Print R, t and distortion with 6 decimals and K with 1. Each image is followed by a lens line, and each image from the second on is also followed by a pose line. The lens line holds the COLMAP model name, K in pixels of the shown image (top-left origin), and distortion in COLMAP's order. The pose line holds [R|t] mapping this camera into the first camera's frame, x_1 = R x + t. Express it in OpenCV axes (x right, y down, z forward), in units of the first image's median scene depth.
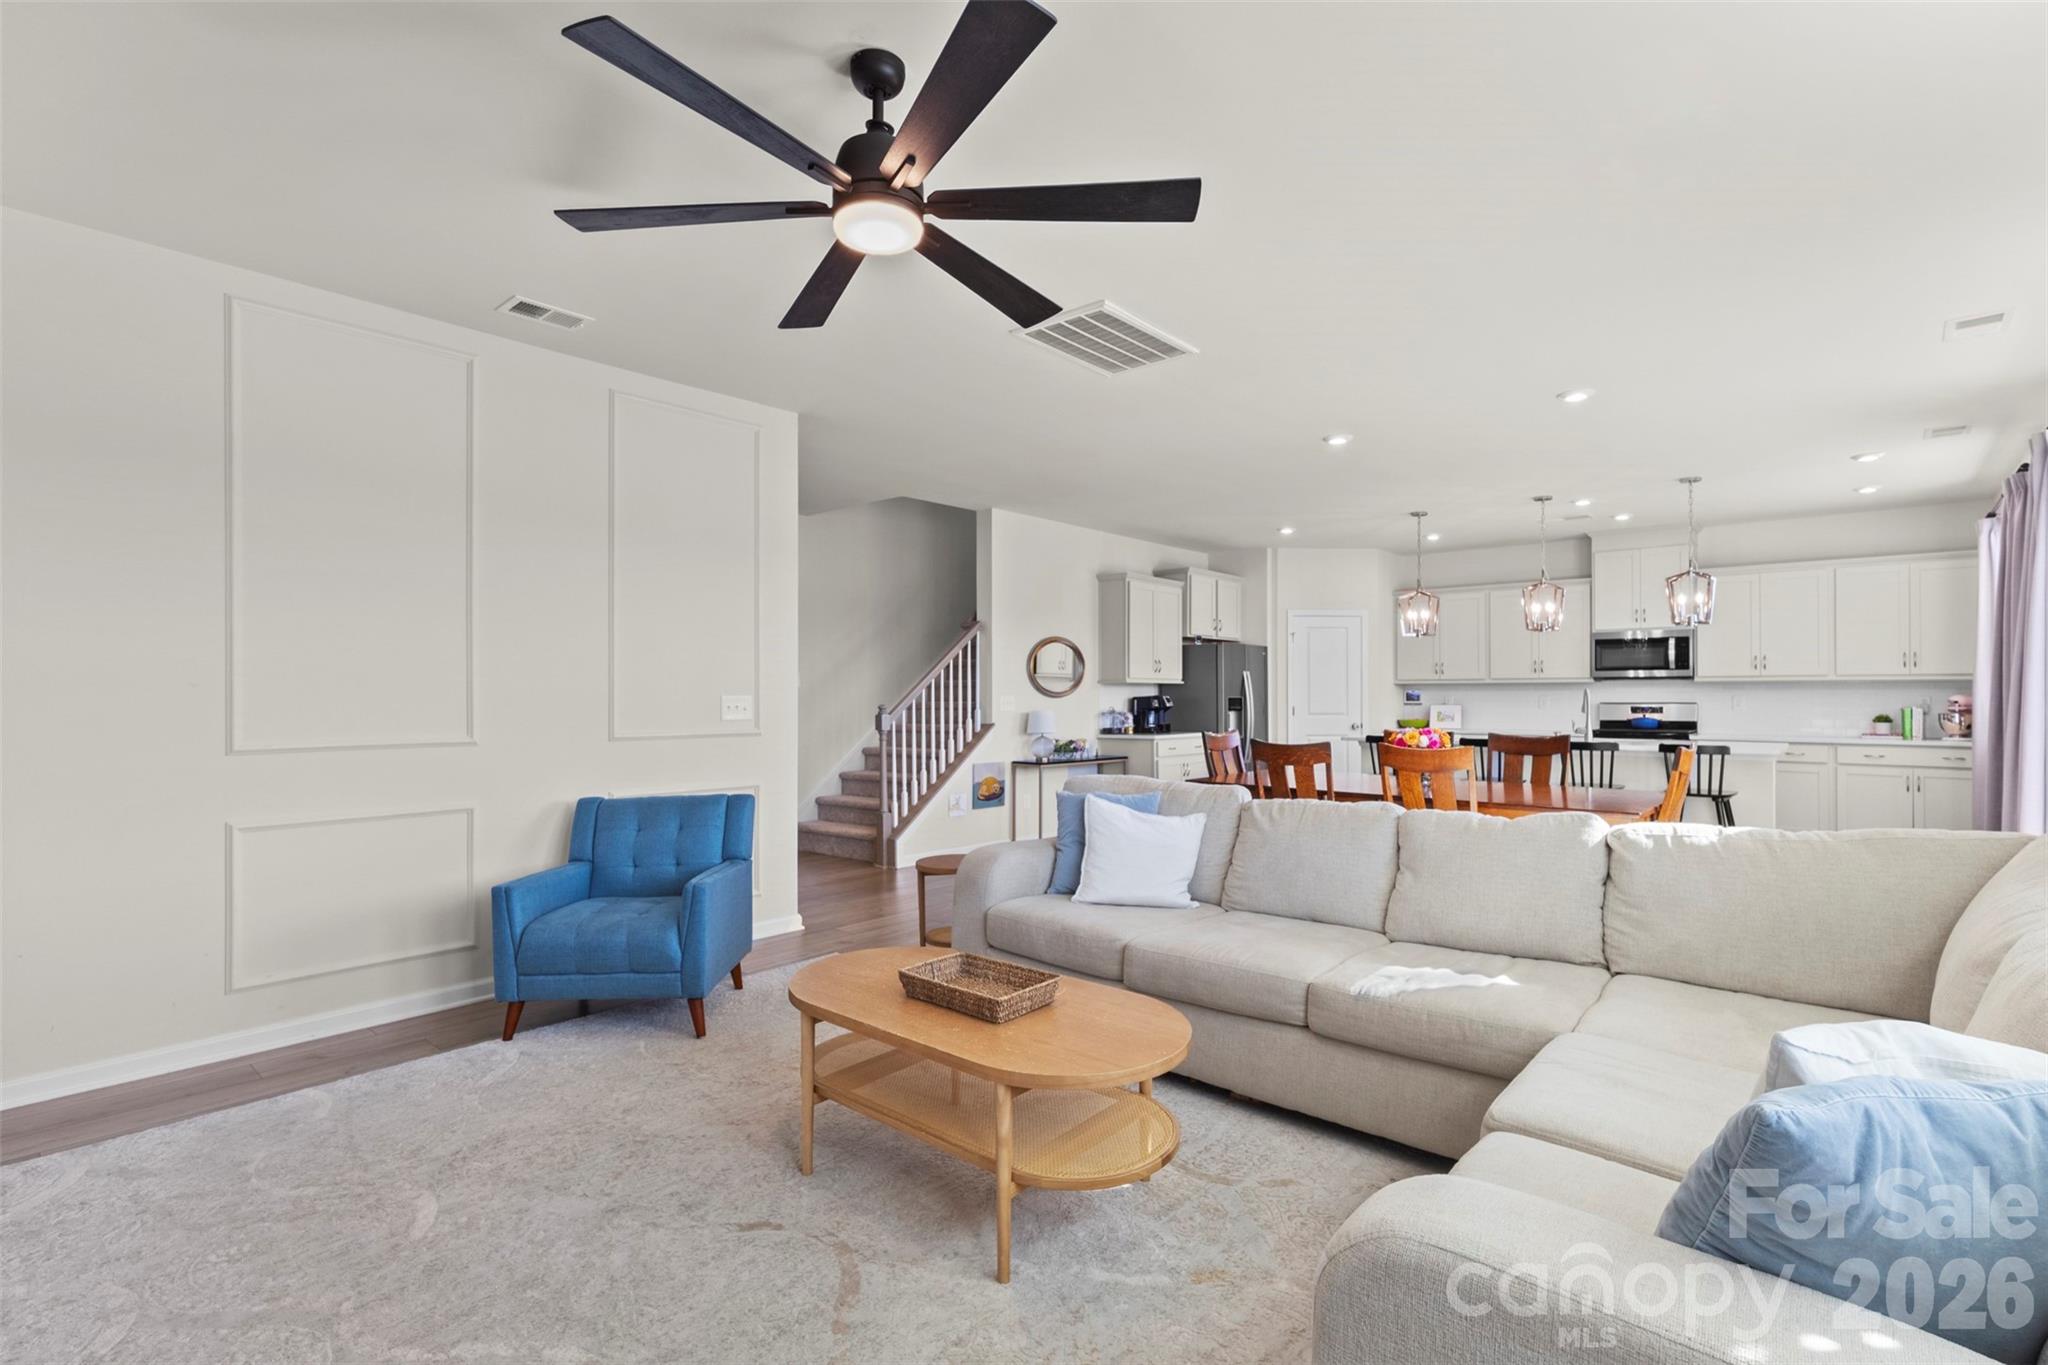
lens RADIAL K [[944.4, 0, 1018.5], [0, 944.4, 690.4], [0, 0, 1]] dist [0.002958, 0.000869]
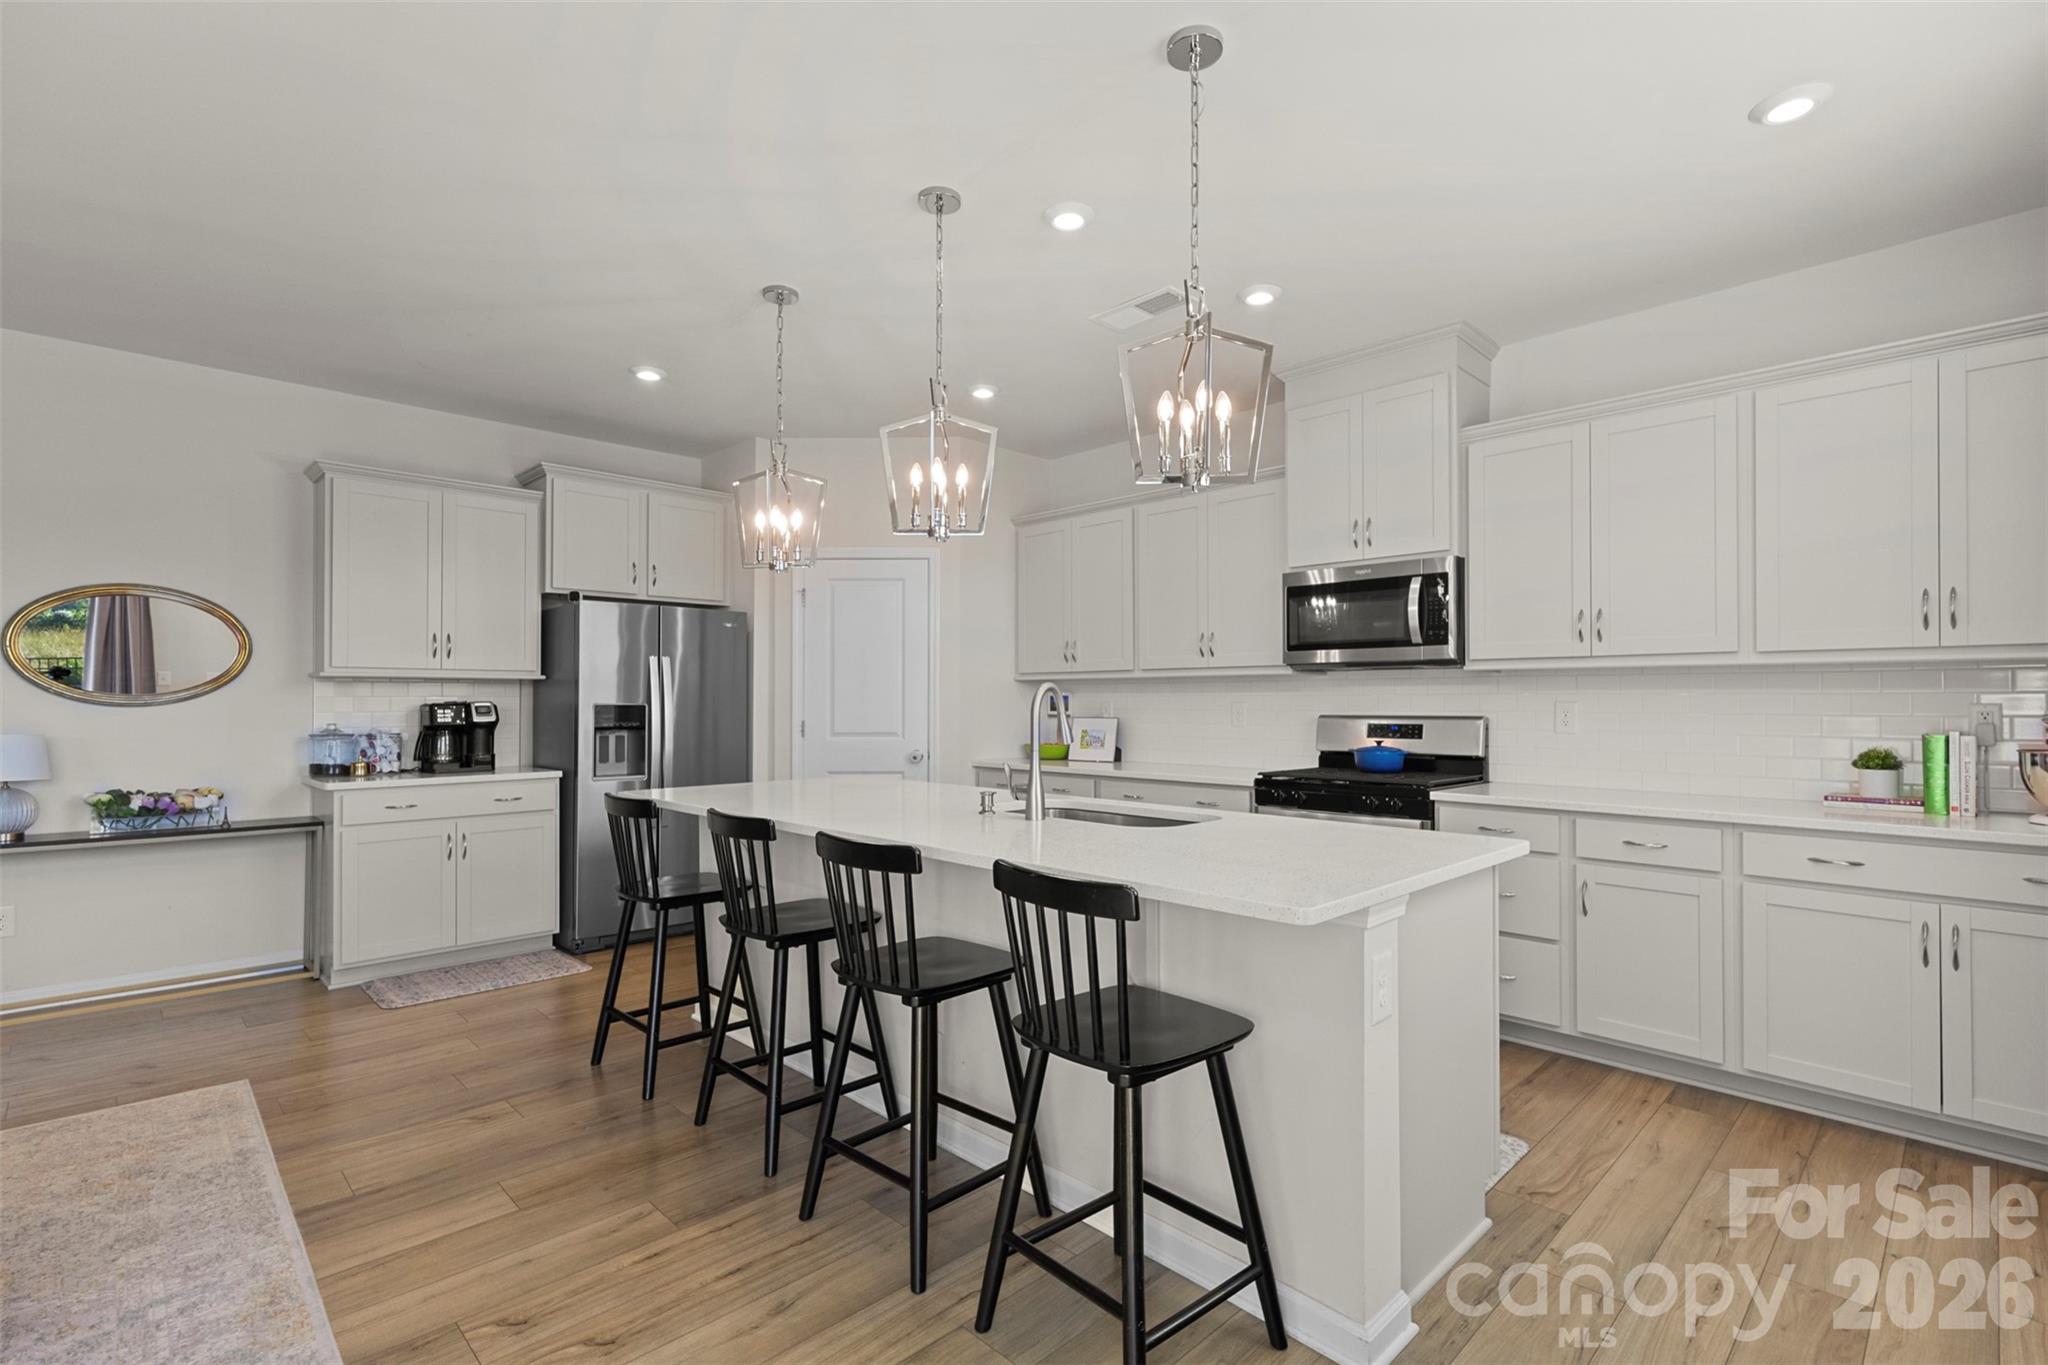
lens RADIAL K [[944.4, 0, 1018.5], [0, 944.4, 690.4], [0, 0, 1]] dist [0.002958, 0.000869]
pose [[0.997044, -0.001389, -0.076825, 0.518492], [0.001075, 0.999991, -0.004128, 0.001613], [0.076830, 0.004033, 0.997036, 0.510503]]
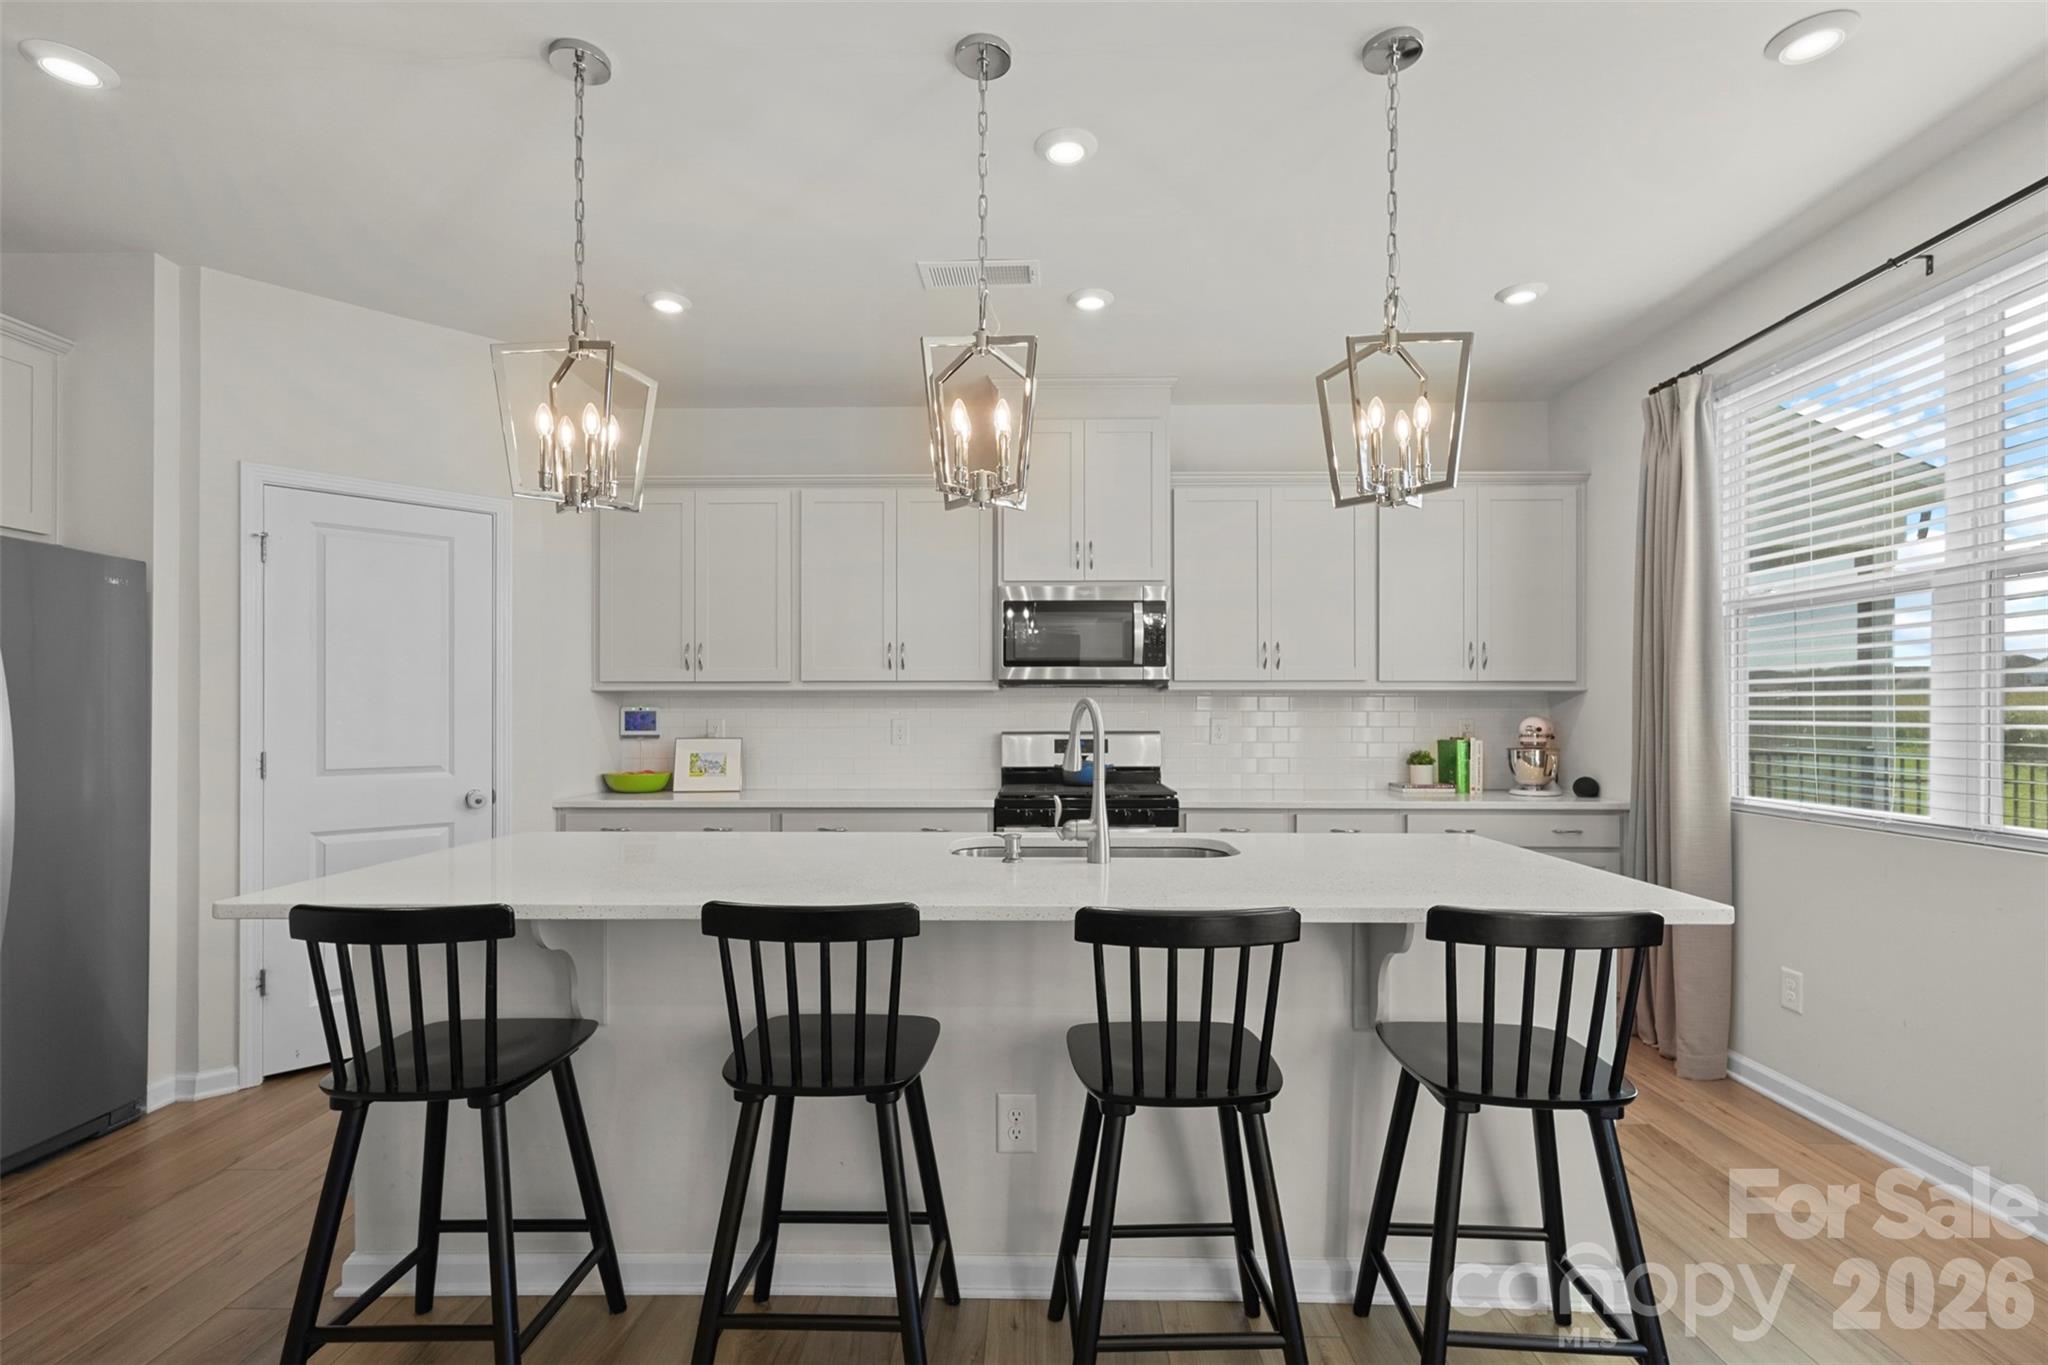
lens RADIAL K [[962.6, 0, 1020.8], [0, 962.6, 711.6], [0, 0, 1]] dist [-0.000136, -0.000449]
pose [[0.760827, 0.000896, 0.648954, 0.306866], [-0.004003, 0.999987, 0.003312, 0.000621], [-0.648942, -0.005118, 0.760820, 0.636244]]
